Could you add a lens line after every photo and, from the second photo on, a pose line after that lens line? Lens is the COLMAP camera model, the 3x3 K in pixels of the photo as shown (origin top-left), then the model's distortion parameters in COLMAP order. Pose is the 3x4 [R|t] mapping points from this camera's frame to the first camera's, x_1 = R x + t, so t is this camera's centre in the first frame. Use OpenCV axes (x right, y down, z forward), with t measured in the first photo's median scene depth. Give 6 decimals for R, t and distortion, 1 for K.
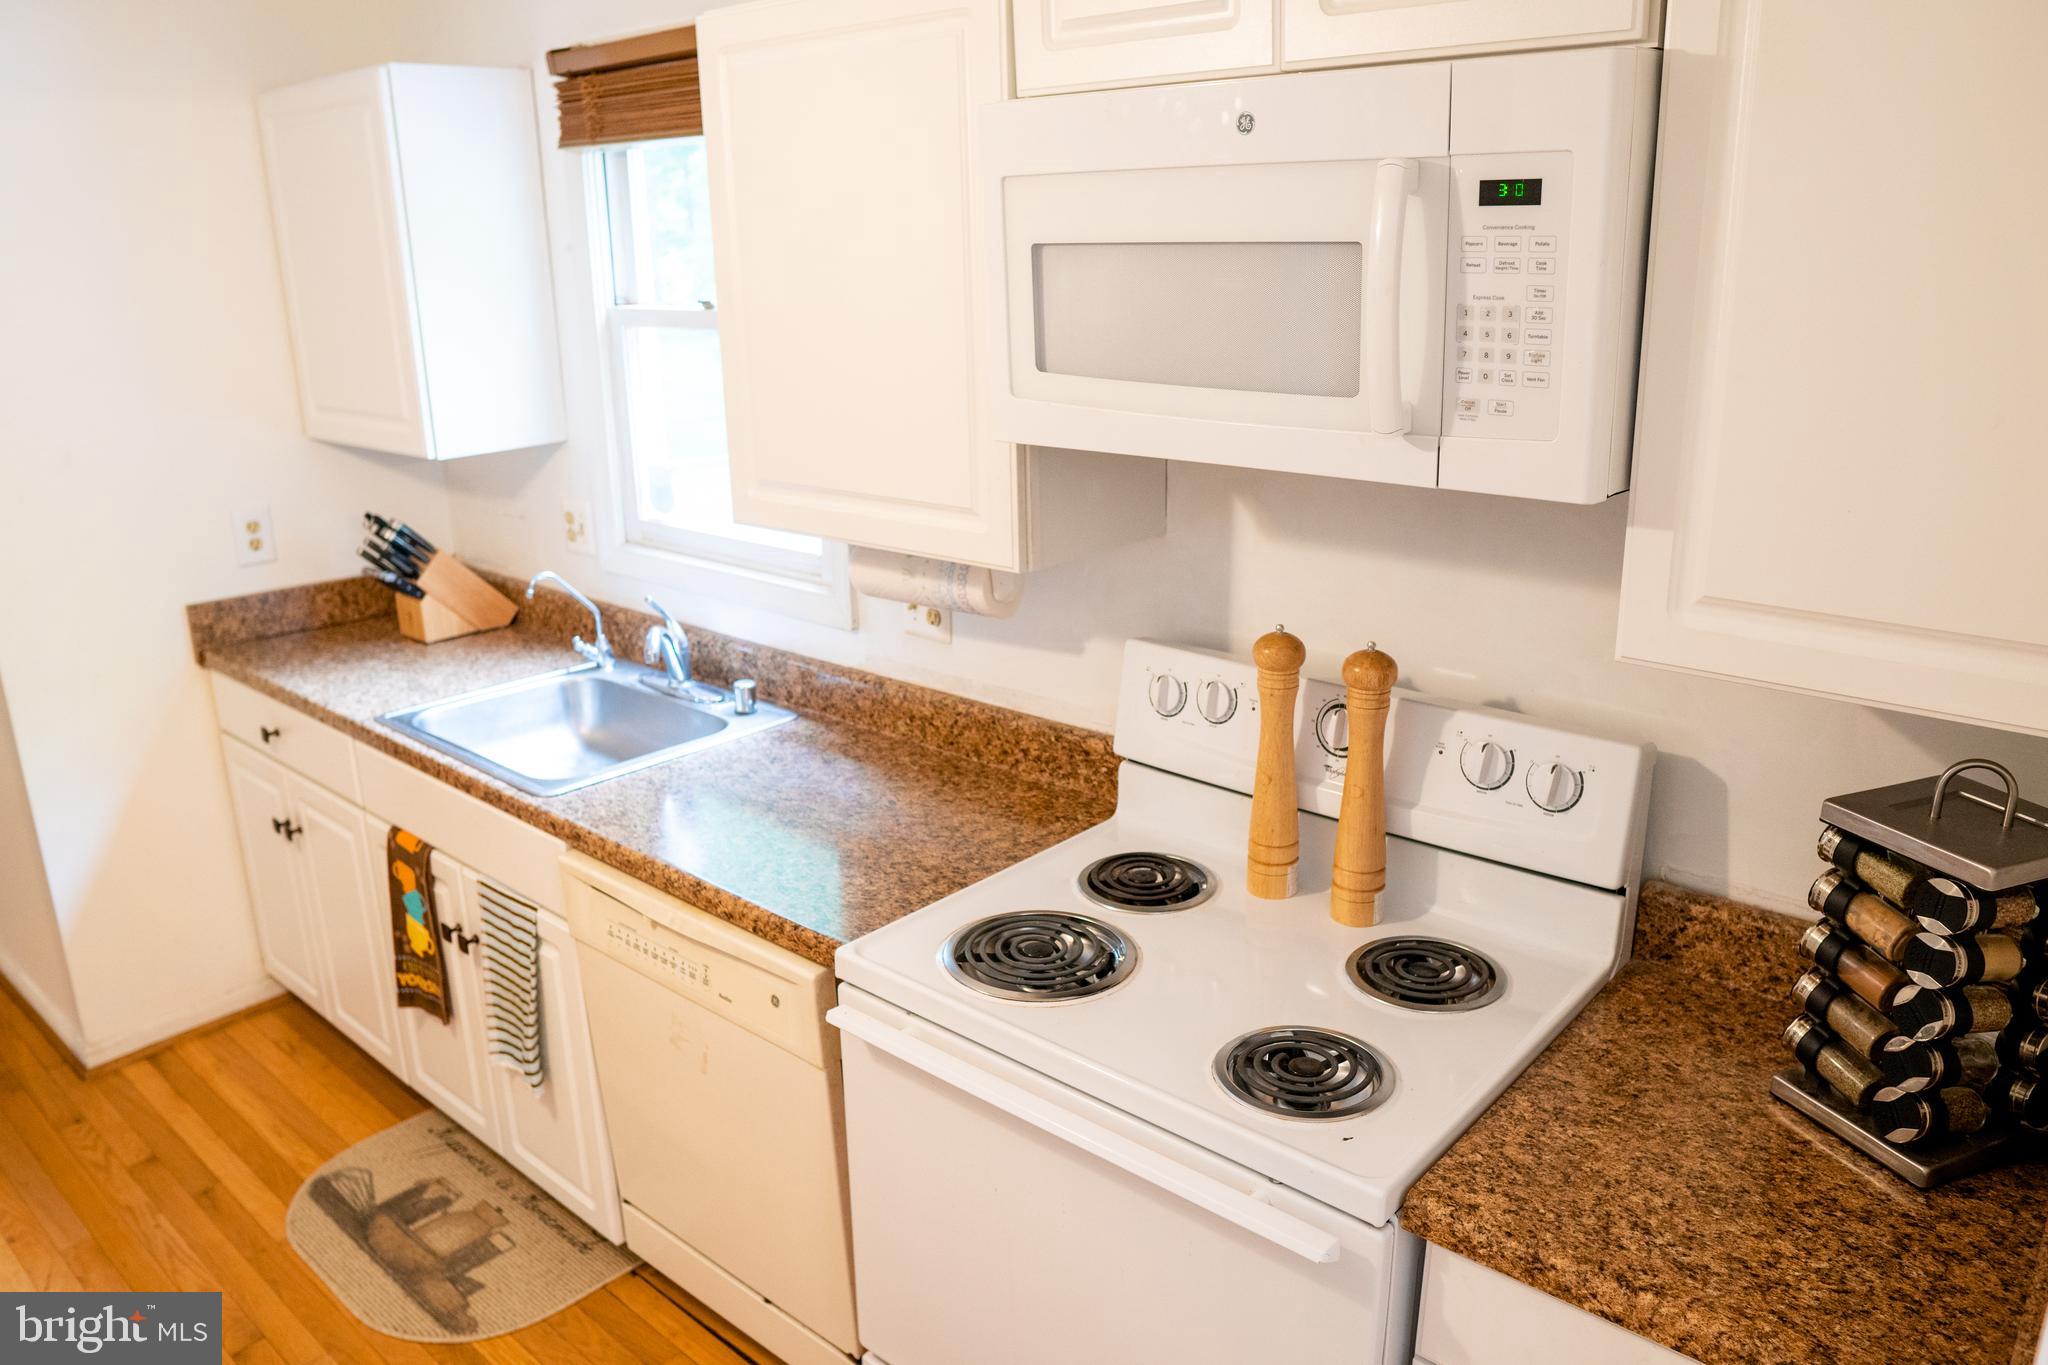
lens RADIAL K [[1466.4, 0, 1024.0], [0, 1466.4, 682.5], [0, 0, 1]] dist [-0.115959, 0.079004]
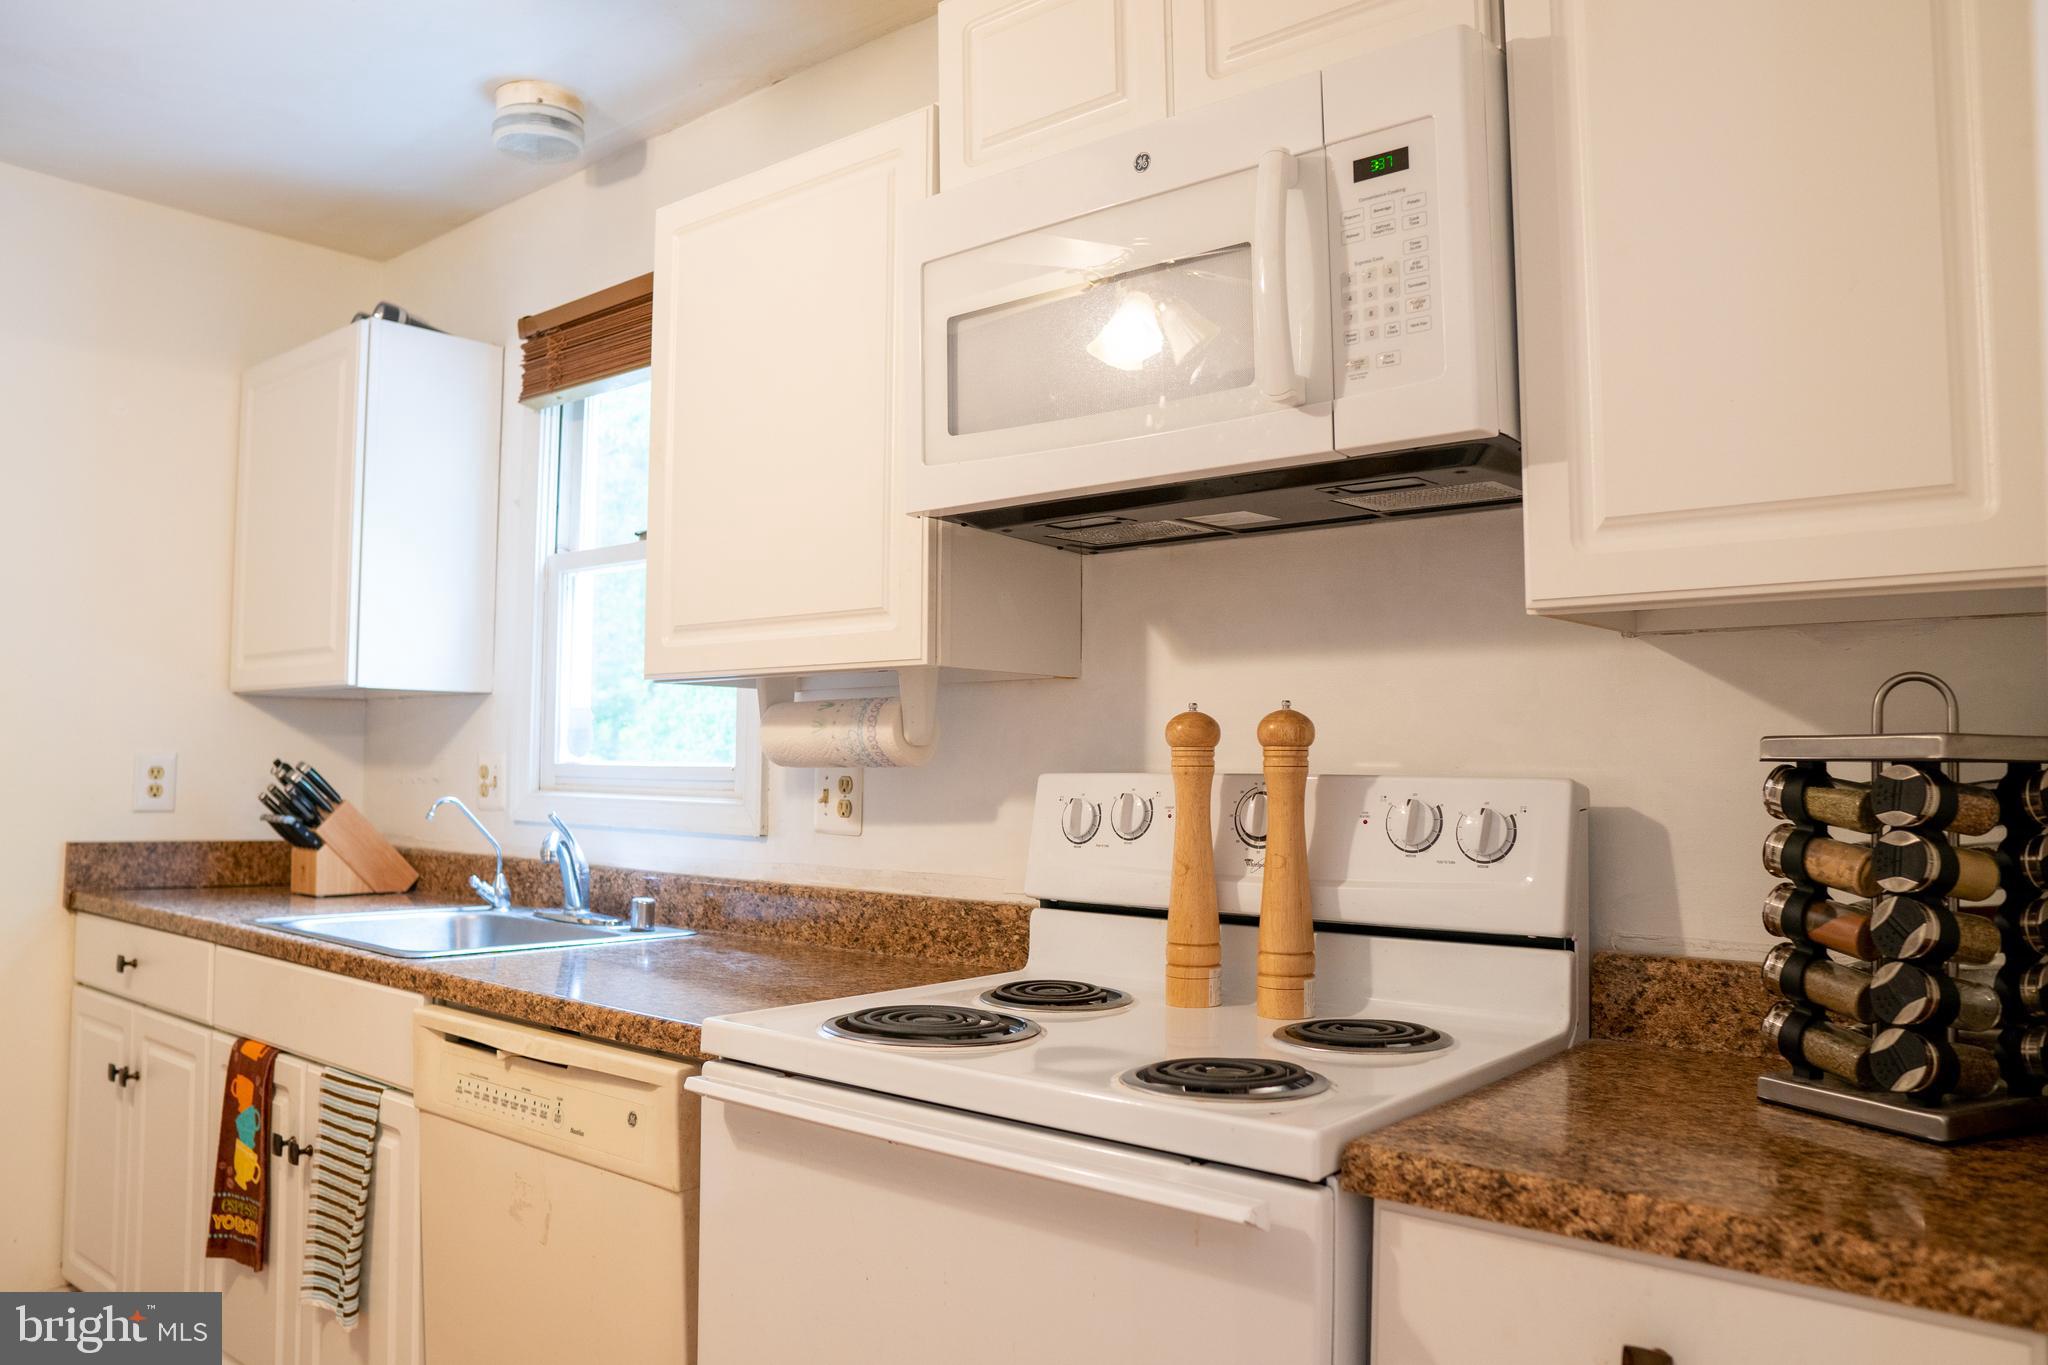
lens RADIAL K [[1466.4, 0, 1024.0], [0, 1466.4, 682.5], [0, 0, 1]] dist [-0.115959, 0.079004]
pose [[0.999093, 0.028478, 0.031660, 0.024666], [-0.015577, 0.936361, -0.350694, 0.225017], [-0.039632, 0.349882, 0.935955, 0.068989]]
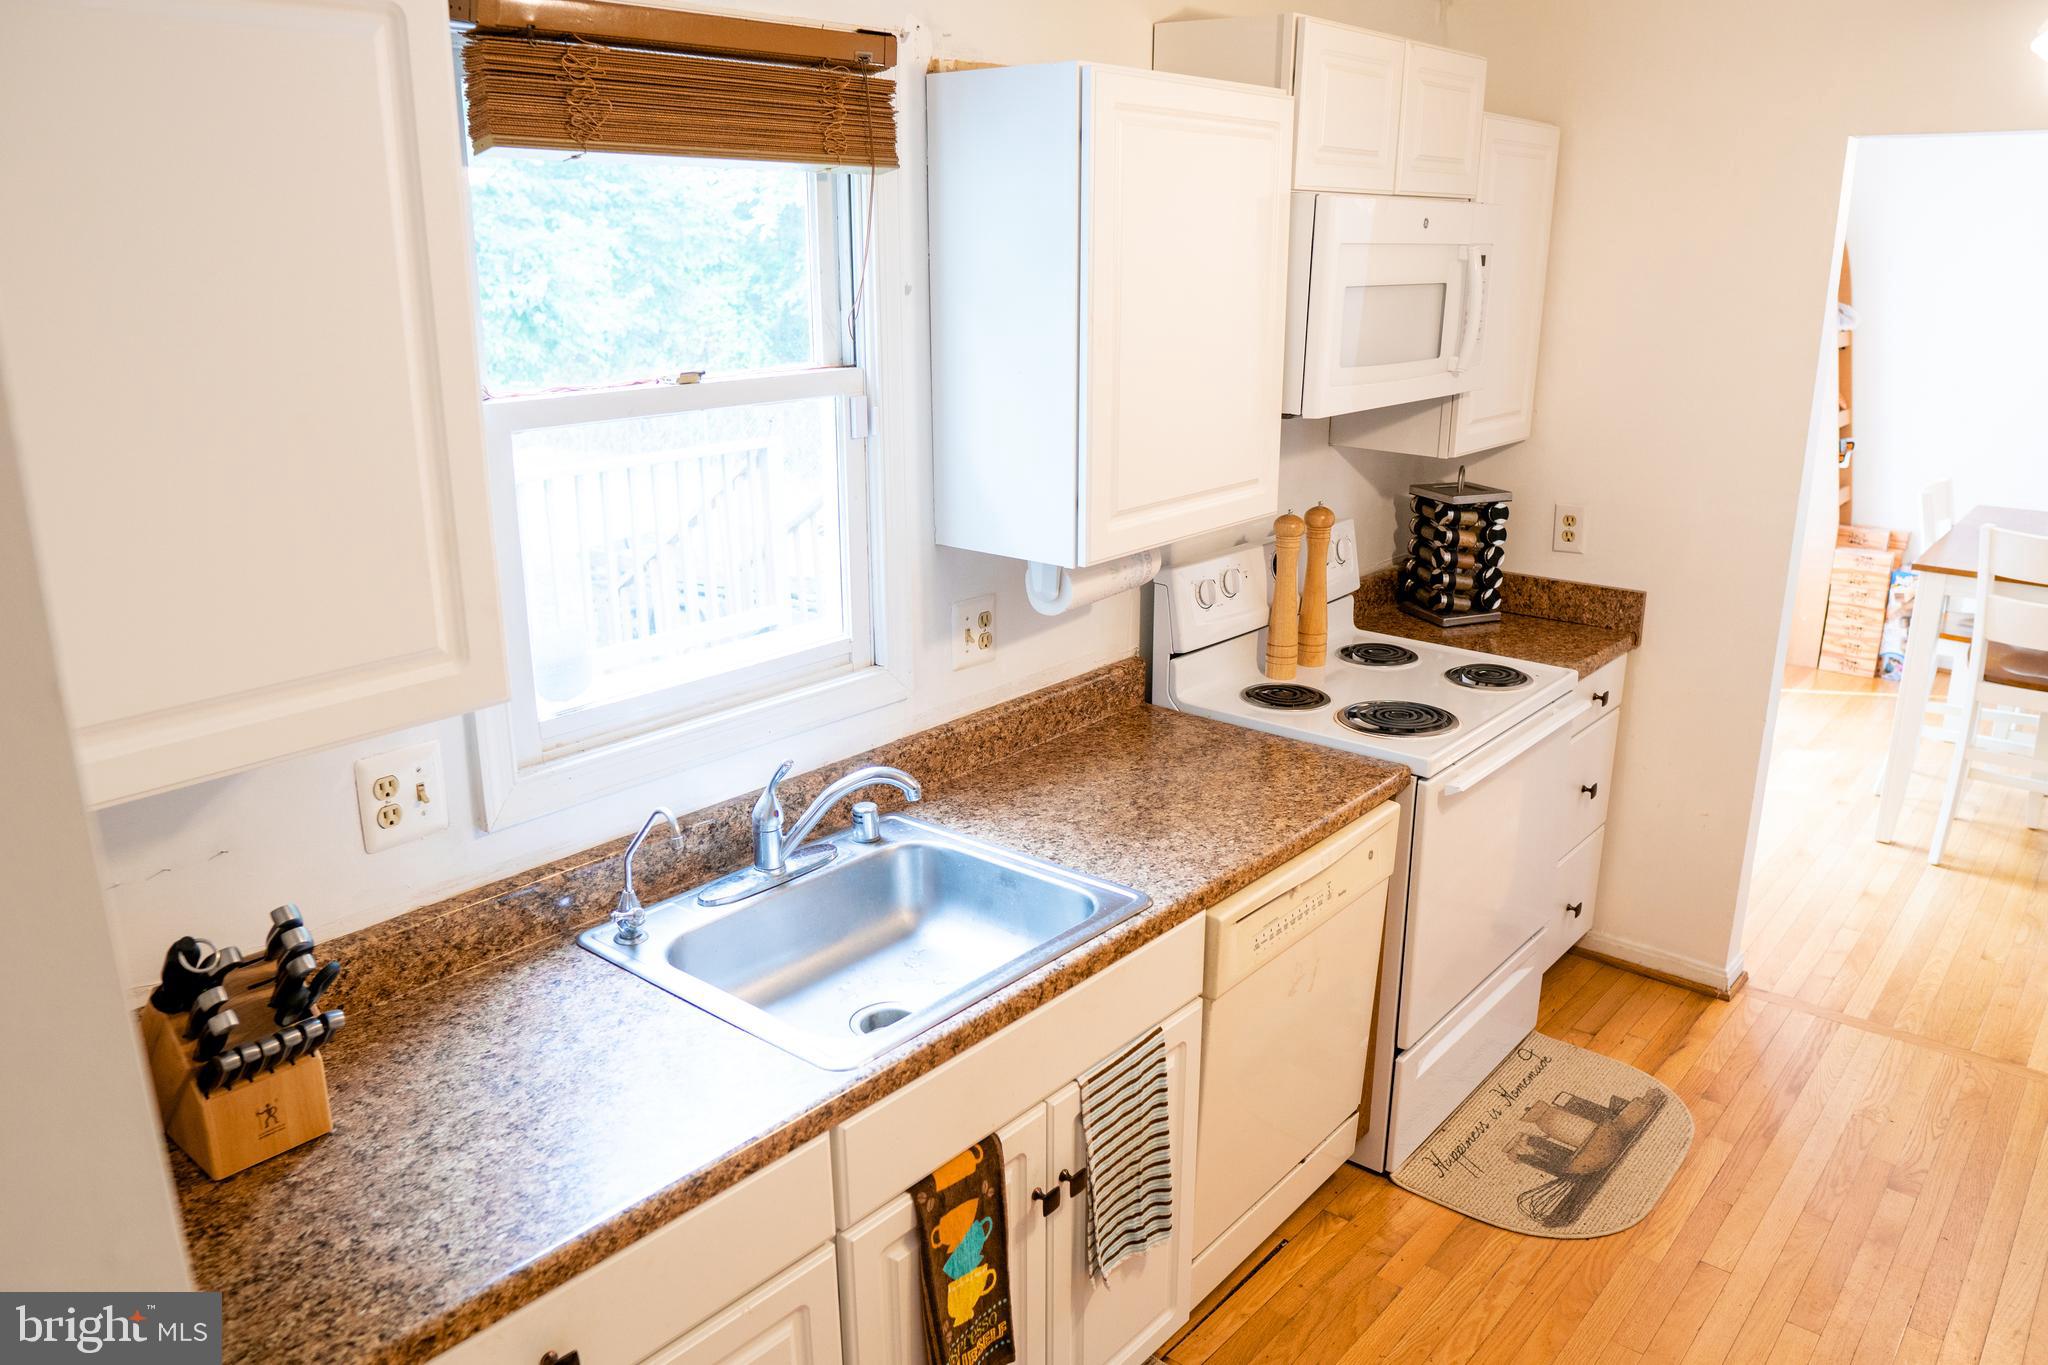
lens RADIAL K [[1466.4, 0, 1024.0], [0, 1466.4, 682.5], [0, 0, 1]] dist [-0.115959, 0.079004]
pose [[-0.026046, -0.270598, 0.962340, -1.149650], [0.298233, 0.916725, 0.265844, -0.305847], [-0.954138, 0.293926, 0.056825, 0.971132]]
